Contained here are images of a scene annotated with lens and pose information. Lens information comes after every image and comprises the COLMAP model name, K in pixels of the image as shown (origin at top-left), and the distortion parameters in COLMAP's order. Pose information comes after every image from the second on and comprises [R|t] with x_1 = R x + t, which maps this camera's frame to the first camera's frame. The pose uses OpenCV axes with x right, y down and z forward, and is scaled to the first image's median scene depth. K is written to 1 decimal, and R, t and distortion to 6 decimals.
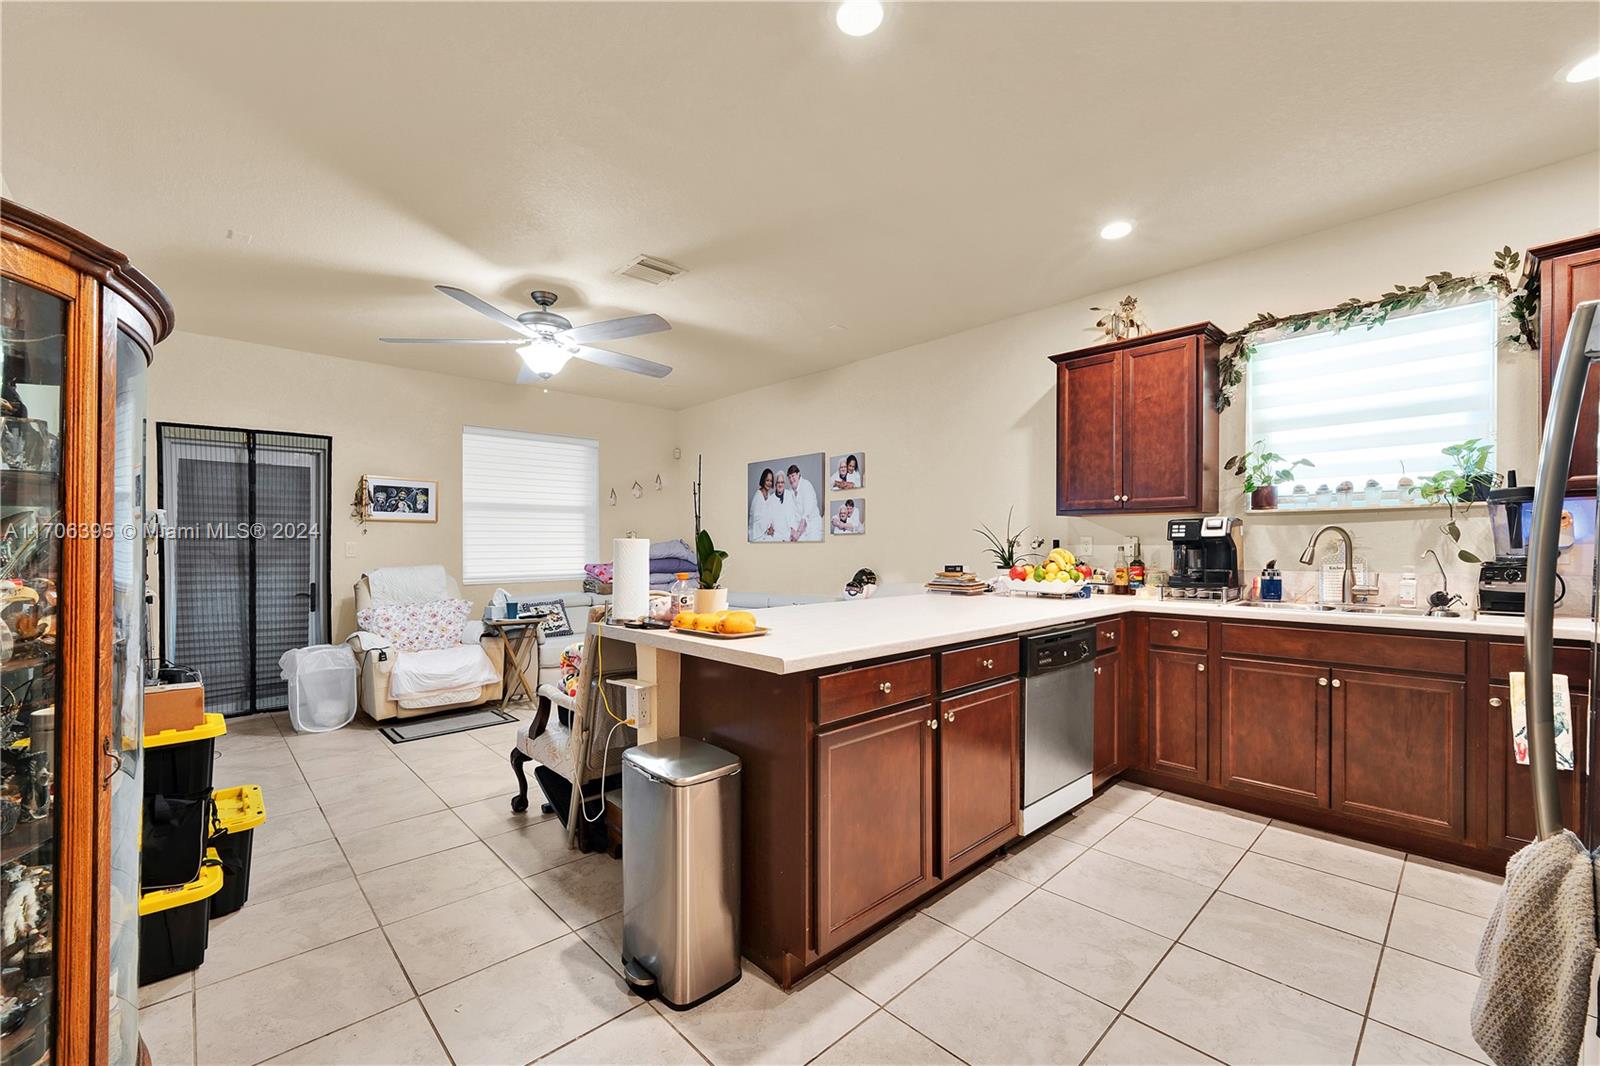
lens RADIAL K [[656.3, 0, 785.5], [0, 656.3, 551.0], [0, 0, 1]] dist [-0.014614, -0.000188]
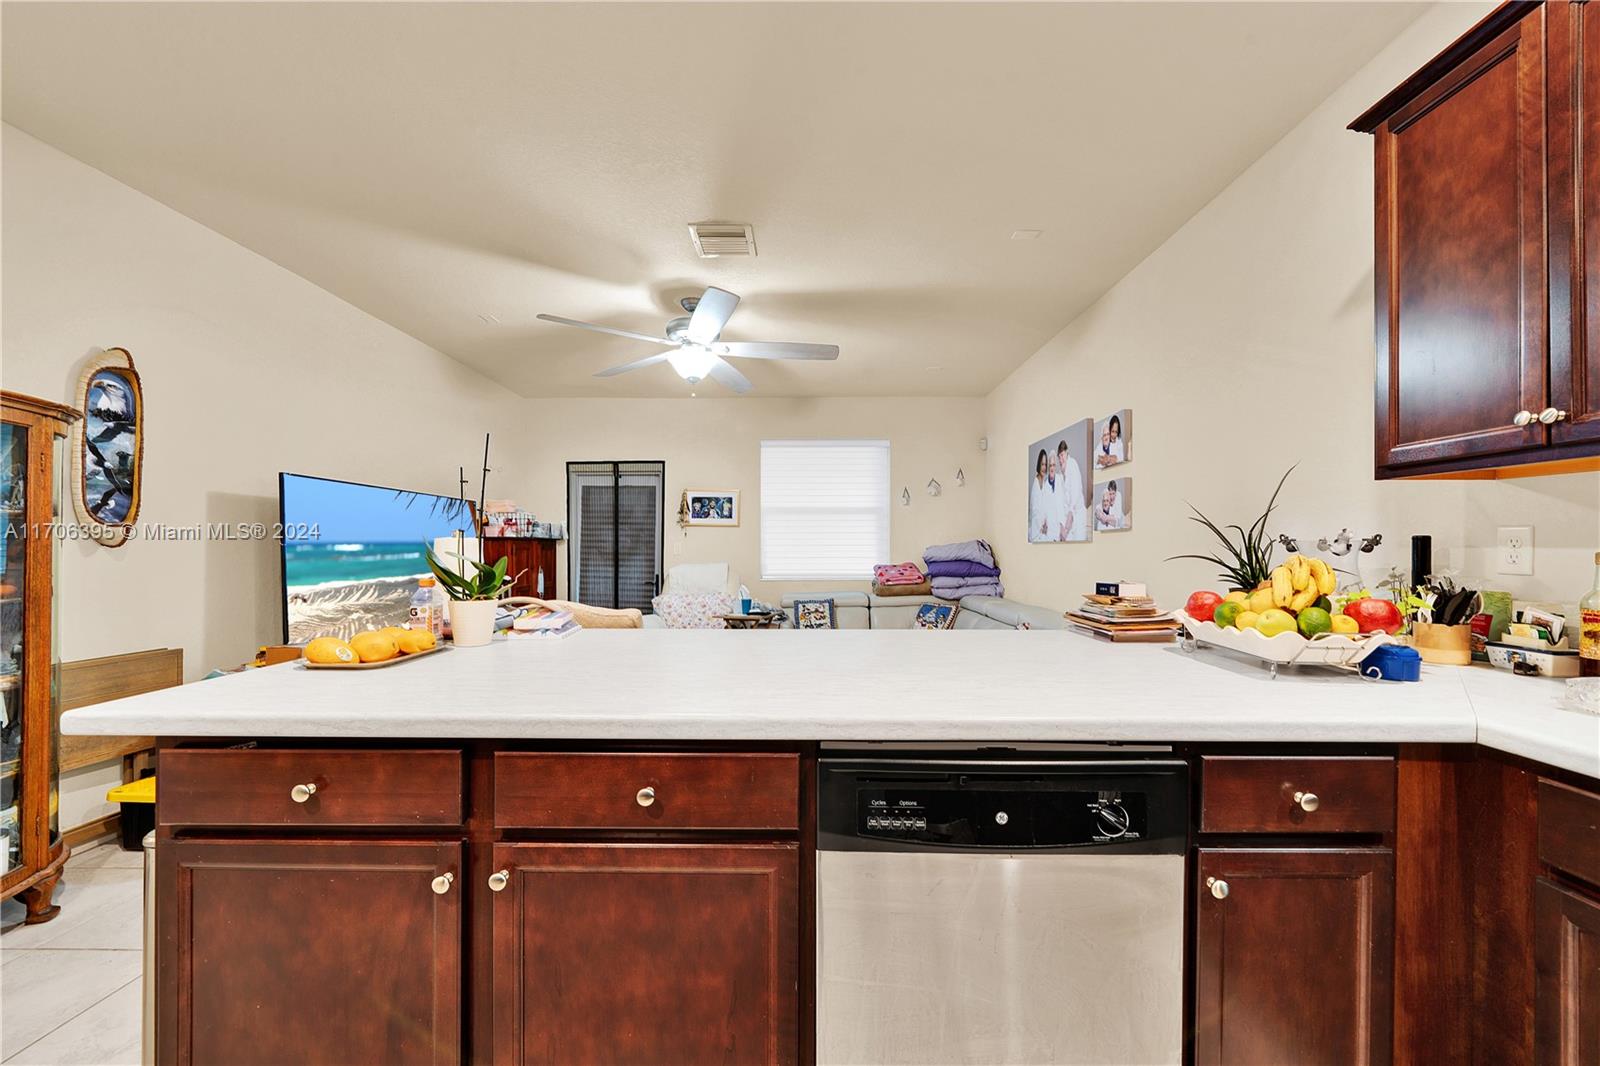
lens RADIAL K [[599.6, 0, 800.2], [0, 599.6, 544.6], [0, 0, 1]] dist [0.000109, -0.000051]
pose [[0.729461, -0.000057, -0.684023, 0.349927], [-0.007308, 0.999942, -0.007877, -0.004366], [0.683984, 0.010745, 0.729418, 0.382785]]
